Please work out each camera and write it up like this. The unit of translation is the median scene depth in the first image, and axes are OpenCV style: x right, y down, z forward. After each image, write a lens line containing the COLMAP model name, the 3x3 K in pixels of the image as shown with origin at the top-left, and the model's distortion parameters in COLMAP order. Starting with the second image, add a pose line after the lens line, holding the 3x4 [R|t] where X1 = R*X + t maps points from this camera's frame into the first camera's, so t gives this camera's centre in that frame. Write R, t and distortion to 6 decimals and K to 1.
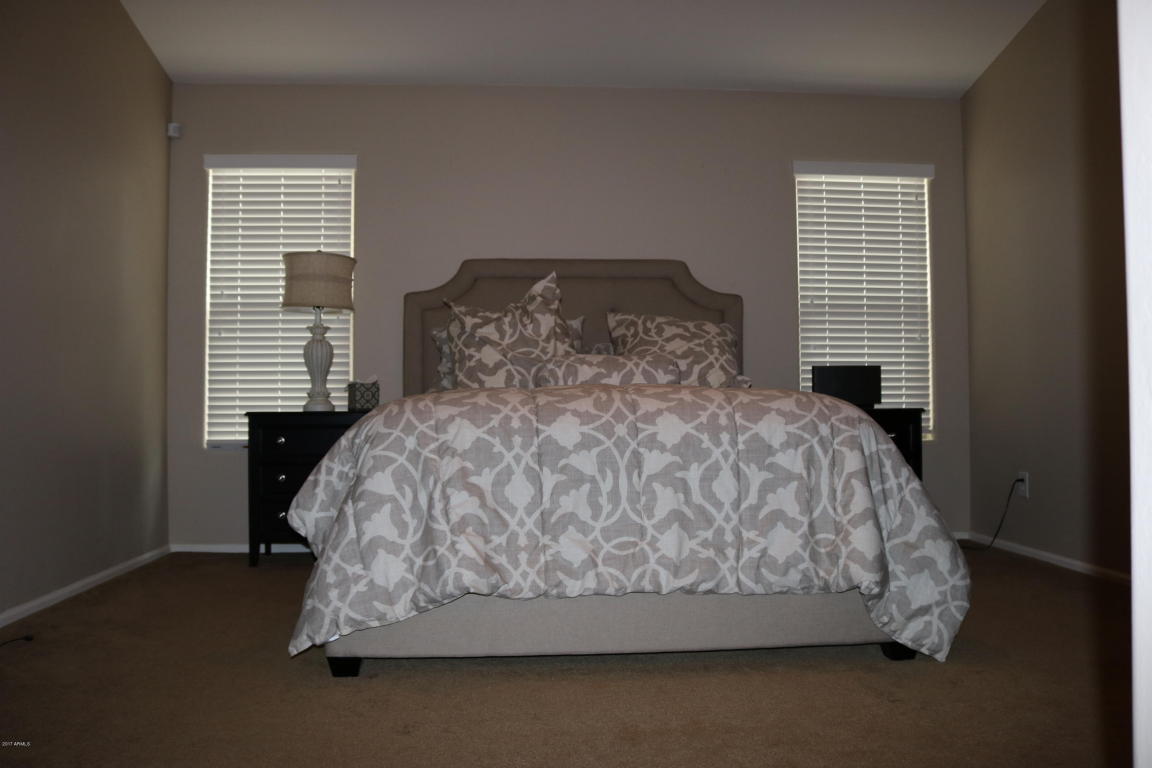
lens RADIAL K [[952.8, 0, 576.0], [0, 952.8, 384.0], [0, 0, 1]] dist [-0.148077, 0.108305]
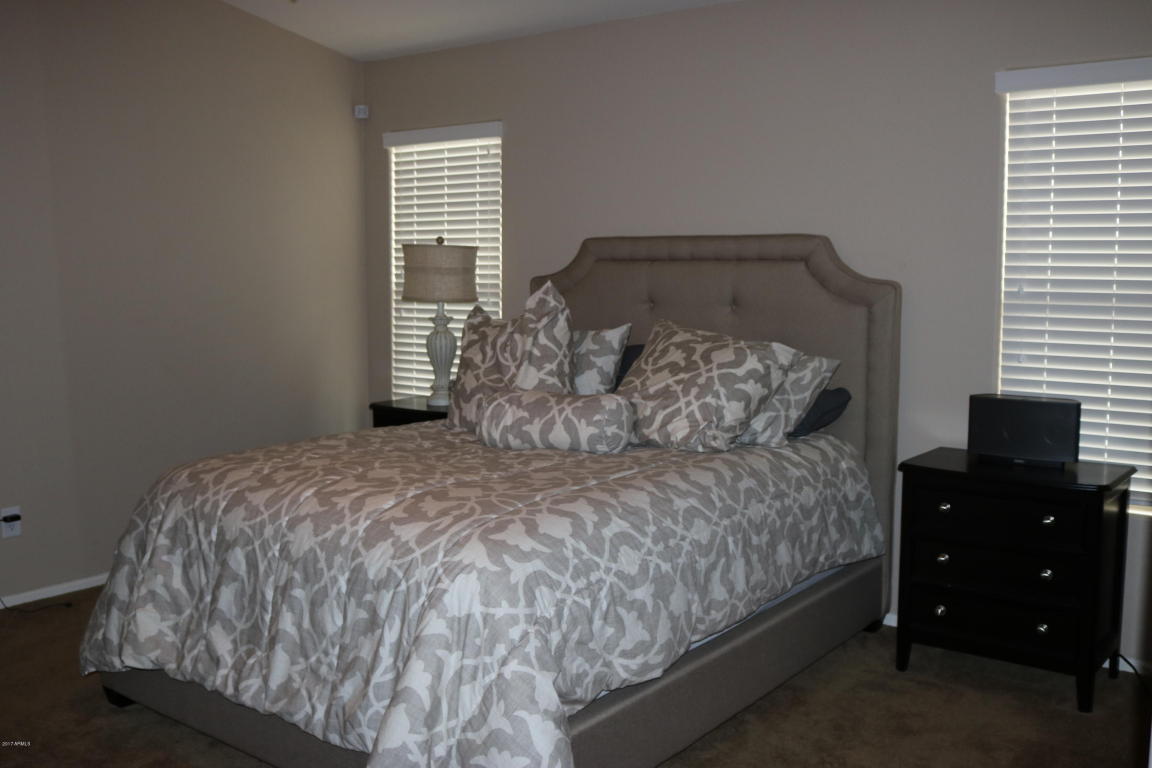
lens RADIAL K [[1107.6, 0, 576.0], [0, 1107.6, 384.0], [0, 0, 1]] dist [-0.109992, 0.001888]
pose [[0.740882, 0.076969, -0.667210, 0.555623], [0.015101, 0.991252, 0.131120, -0.131857], [0.671465, -0.107220, 0.733238, 0.244742]]
